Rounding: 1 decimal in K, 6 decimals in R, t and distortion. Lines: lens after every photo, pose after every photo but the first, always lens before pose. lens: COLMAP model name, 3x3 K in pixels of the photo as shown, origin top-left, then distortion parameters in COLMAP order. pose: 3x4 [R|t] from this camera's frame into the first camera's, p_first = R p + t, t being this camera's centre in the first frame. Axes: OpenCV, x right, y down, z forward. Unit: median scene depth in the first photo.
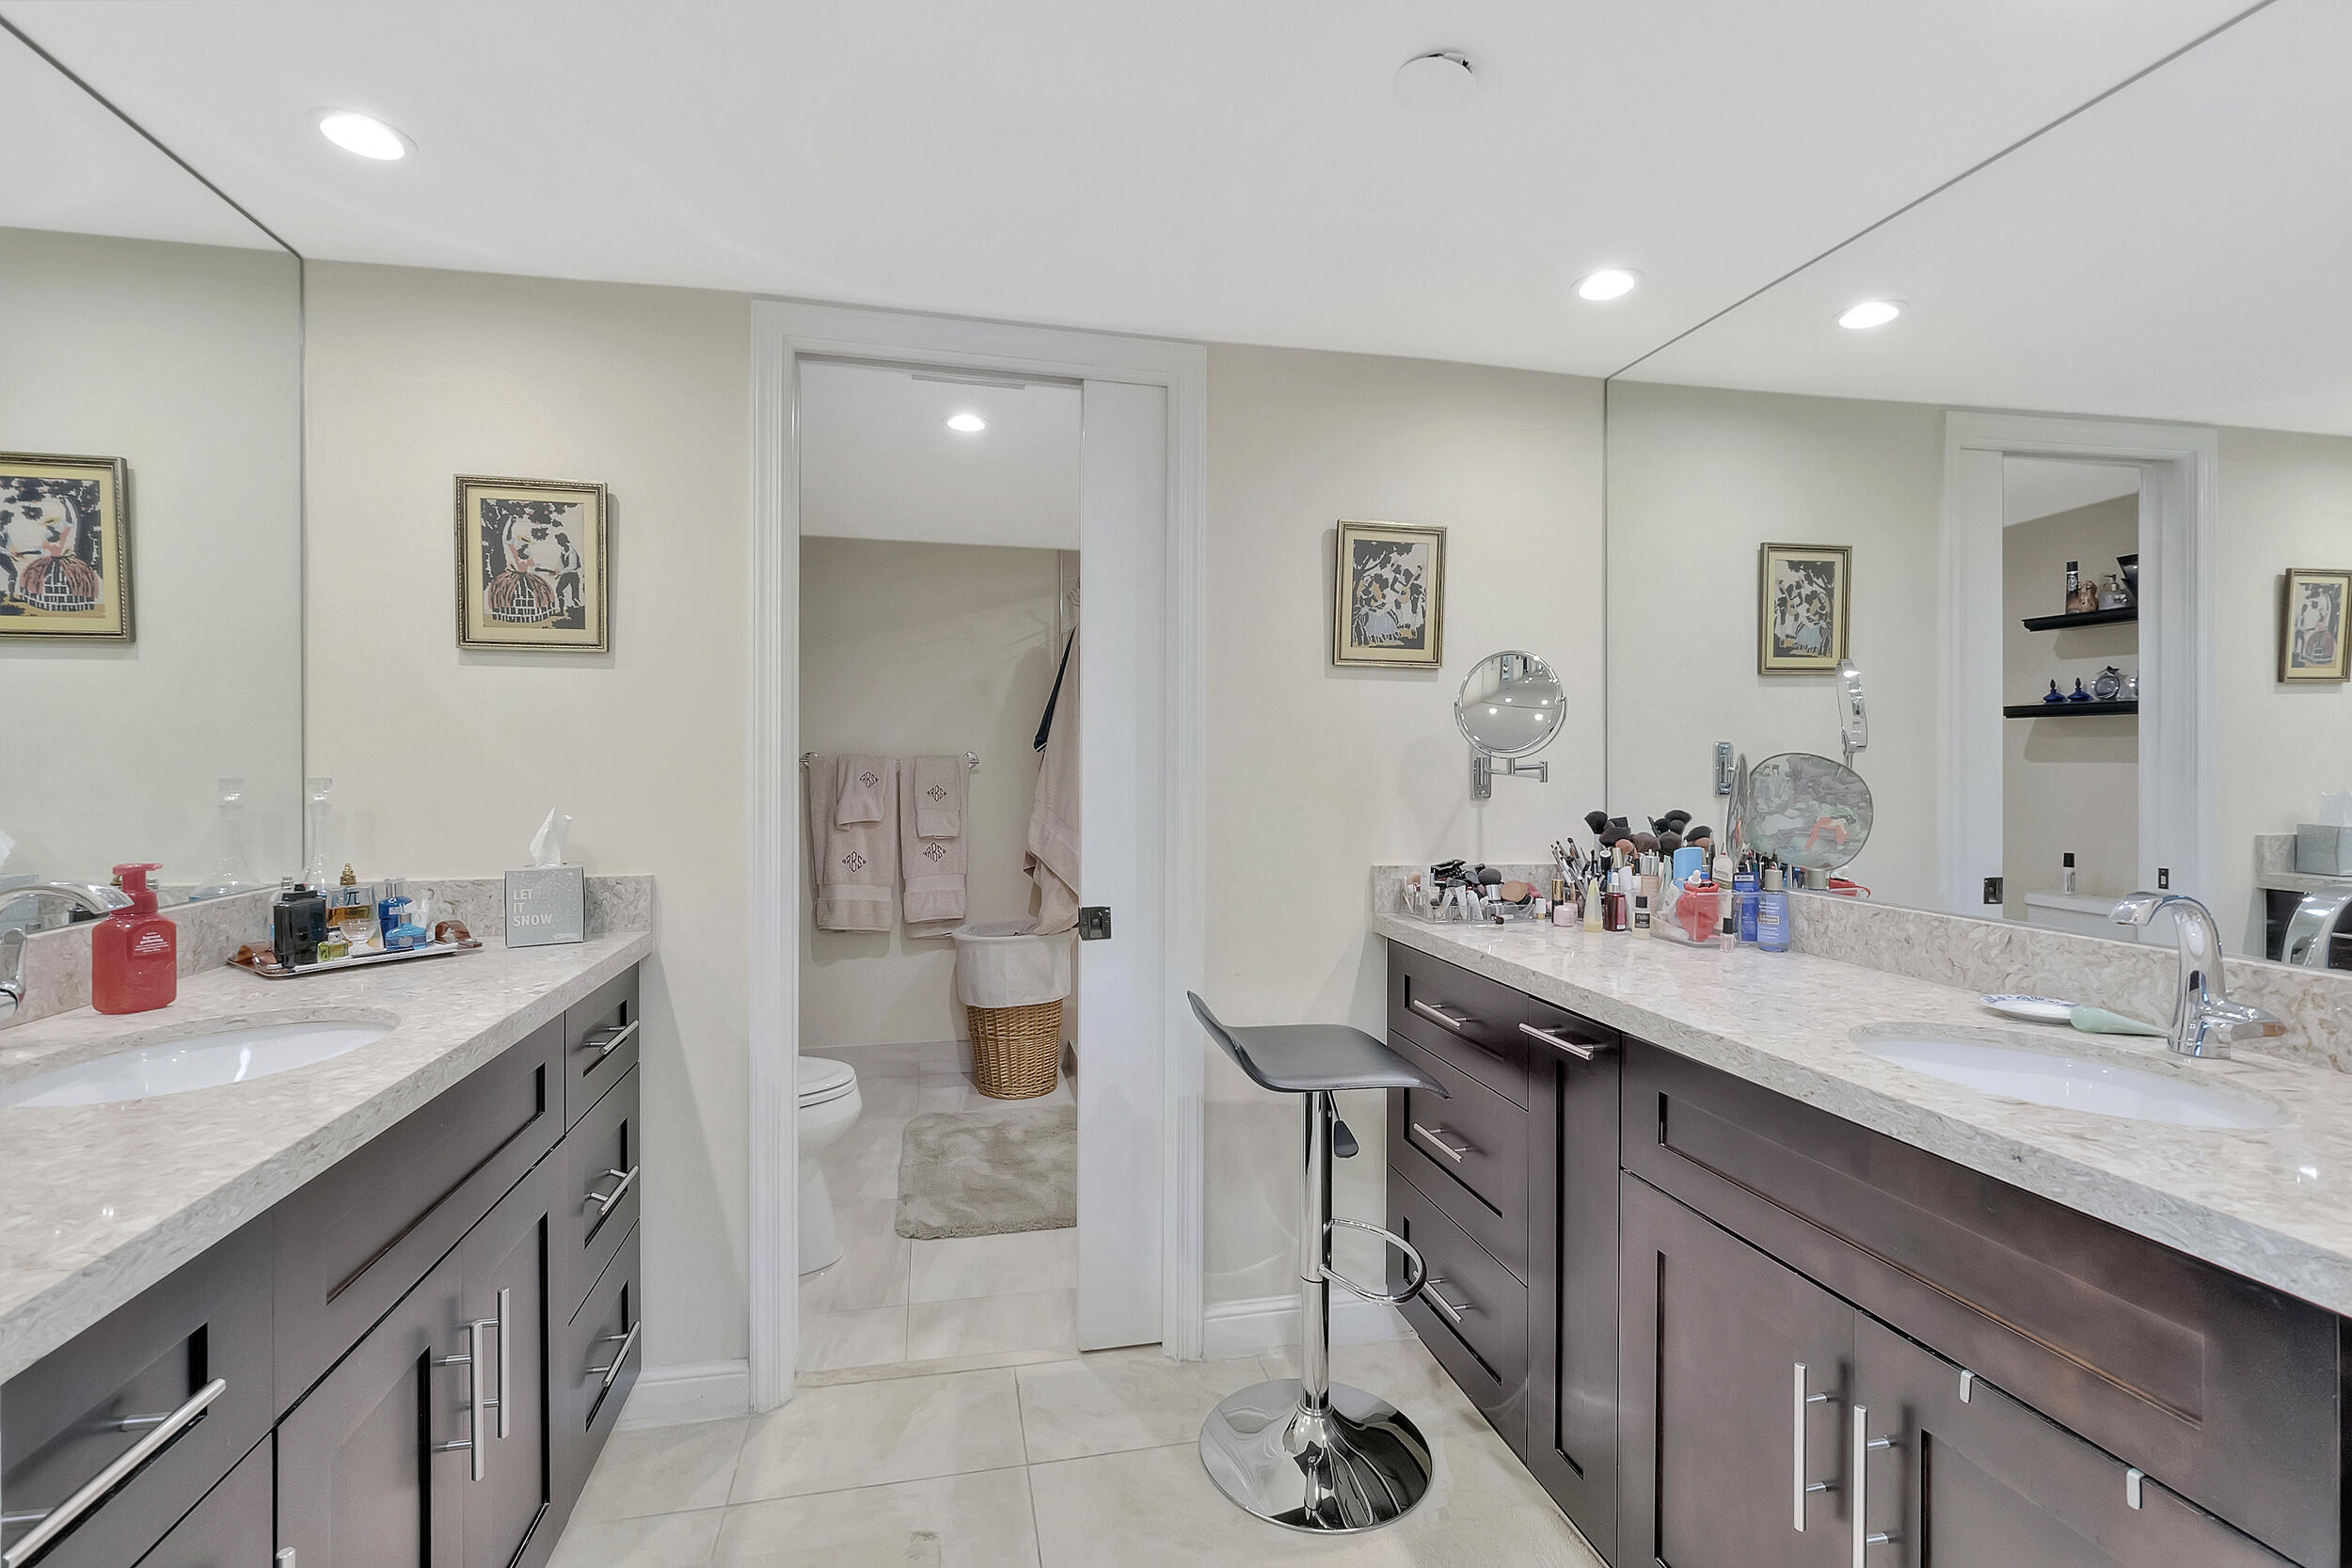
lens RADIAL K [[1041.6, 0, 1176.0], [0, 1041.6, 784.0], [0, 0, 1]] dist [0.008143, -0.005155]
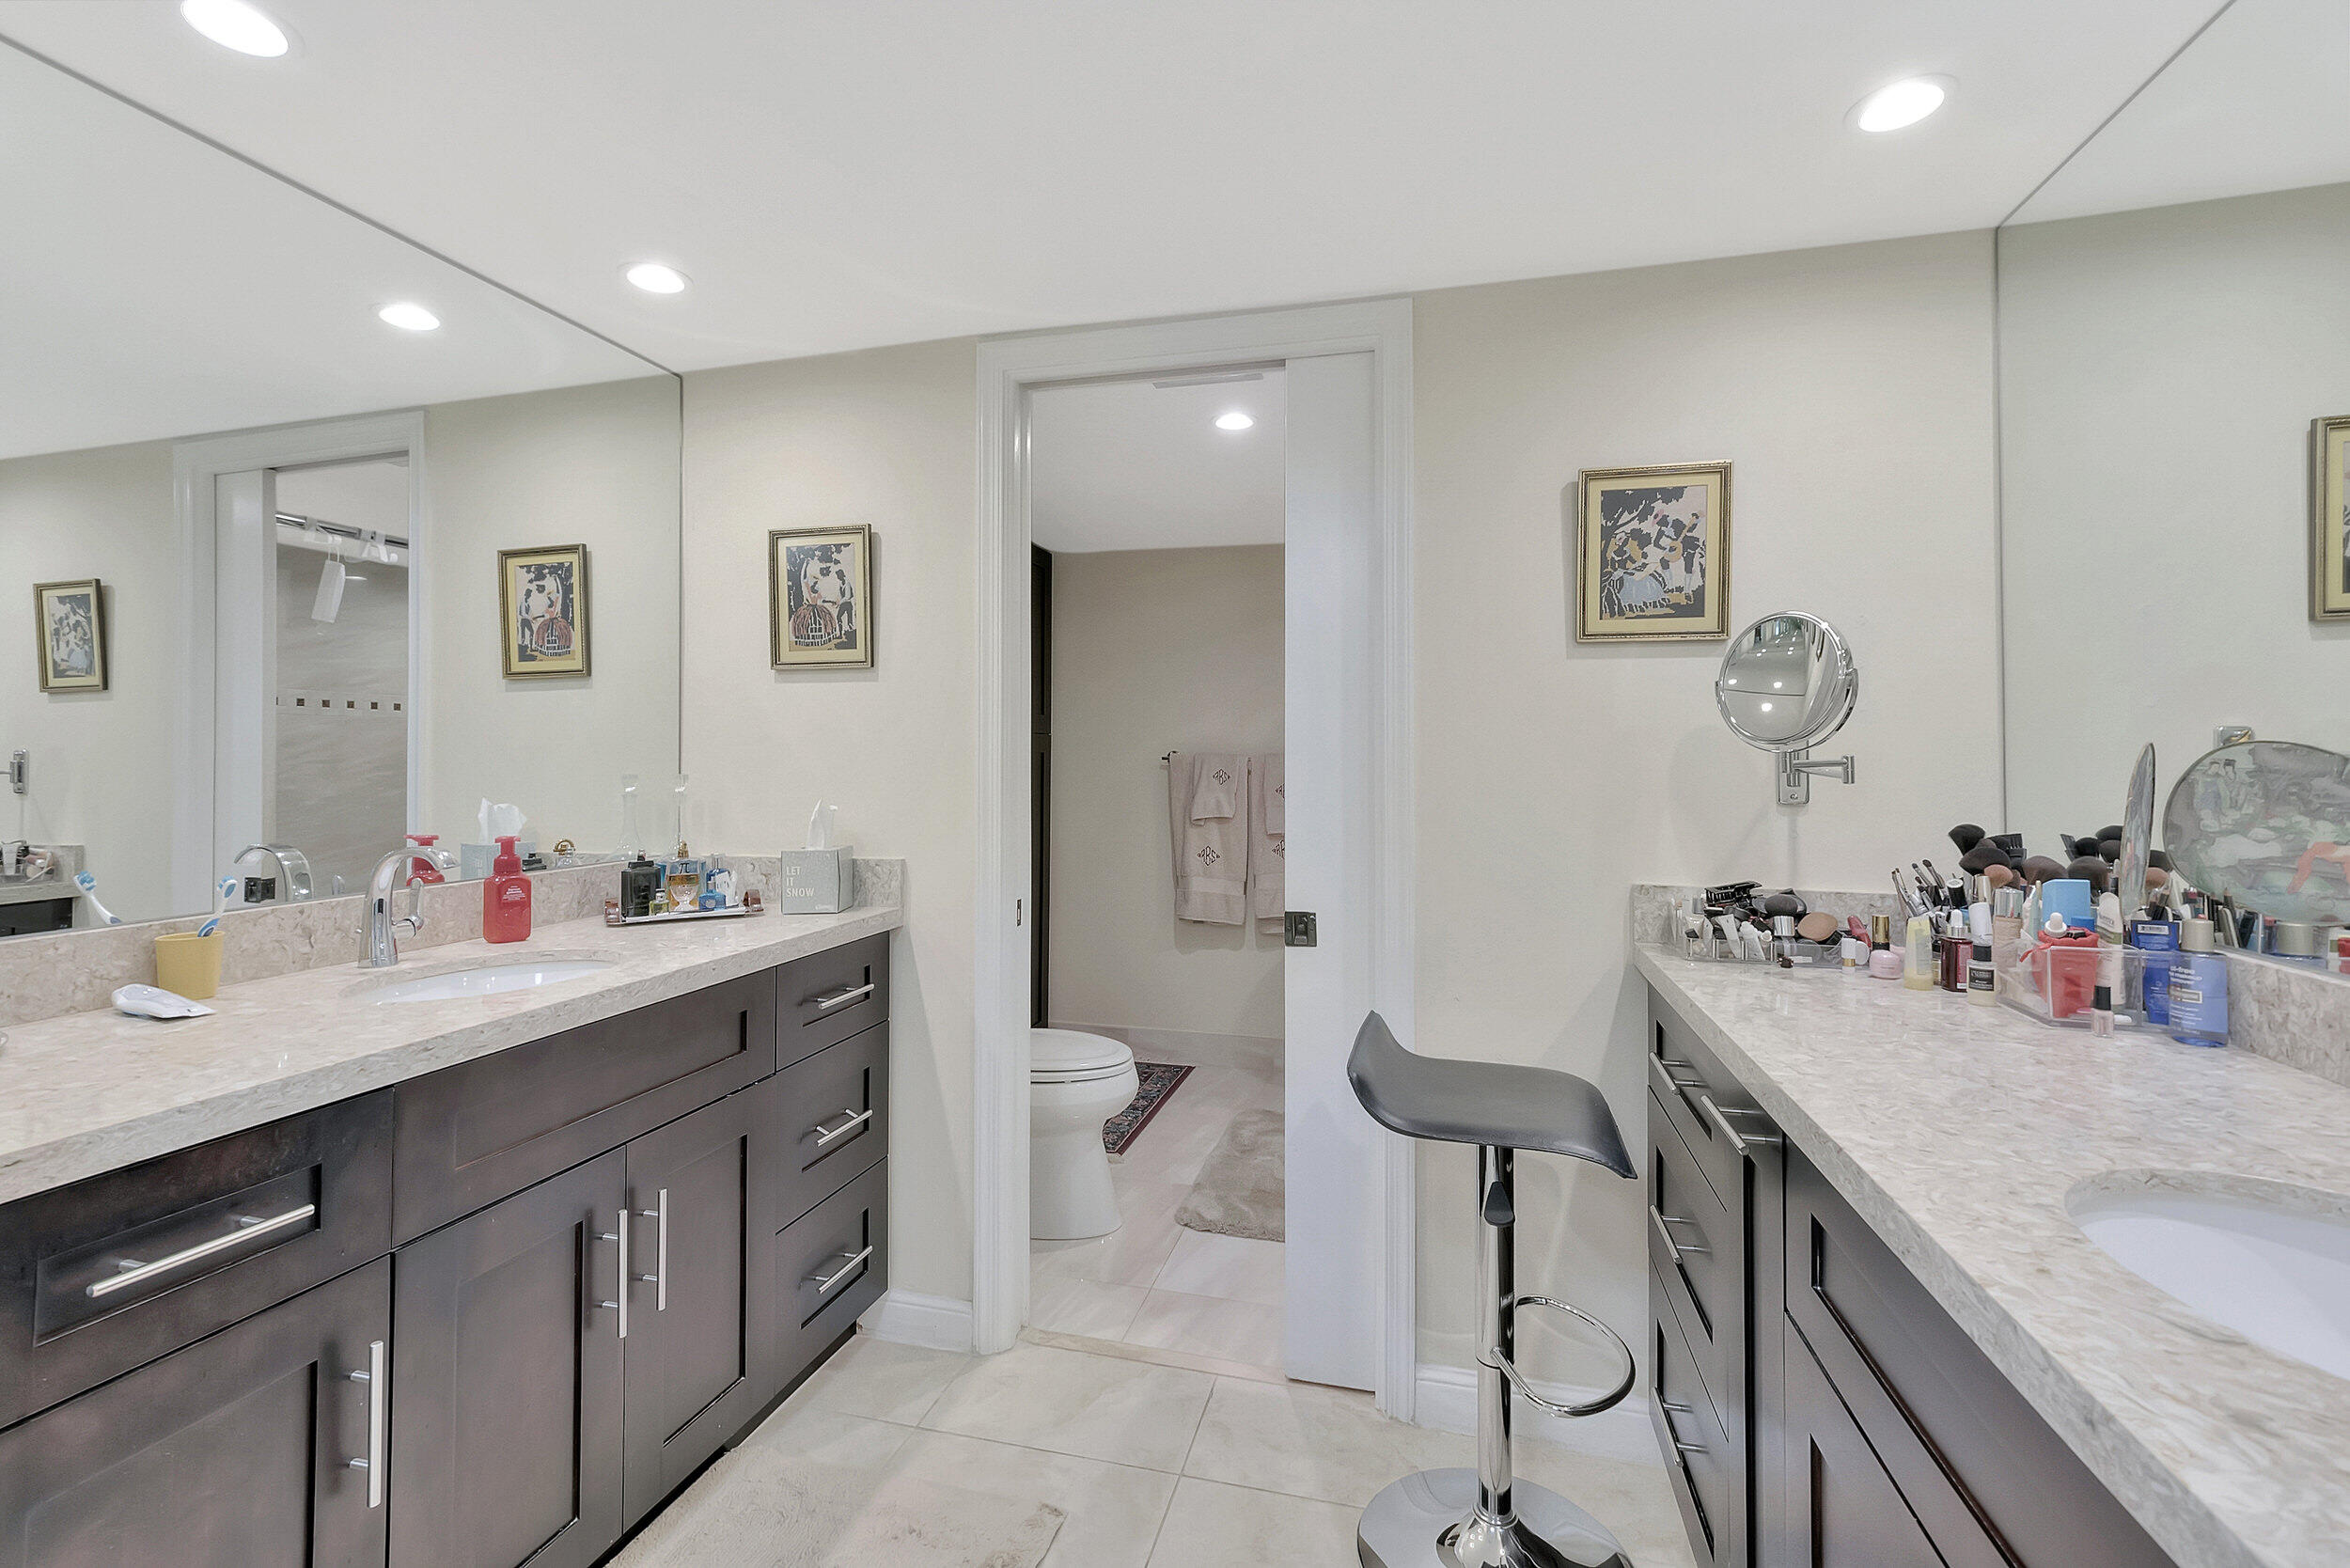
lens RADIAL K [[1051.9, 0, 1163.3], [0, 1051.9, 773.8], [0, 0, 1]] dist [0.002105, -0.002498]
pose [[0.885477, 0.002002, -0.464679, 0.285847], [-0.005054, 0.999973, -0.005321, -0.002320], [0.464656, 0.007060, 0.885463, 0.105606]]
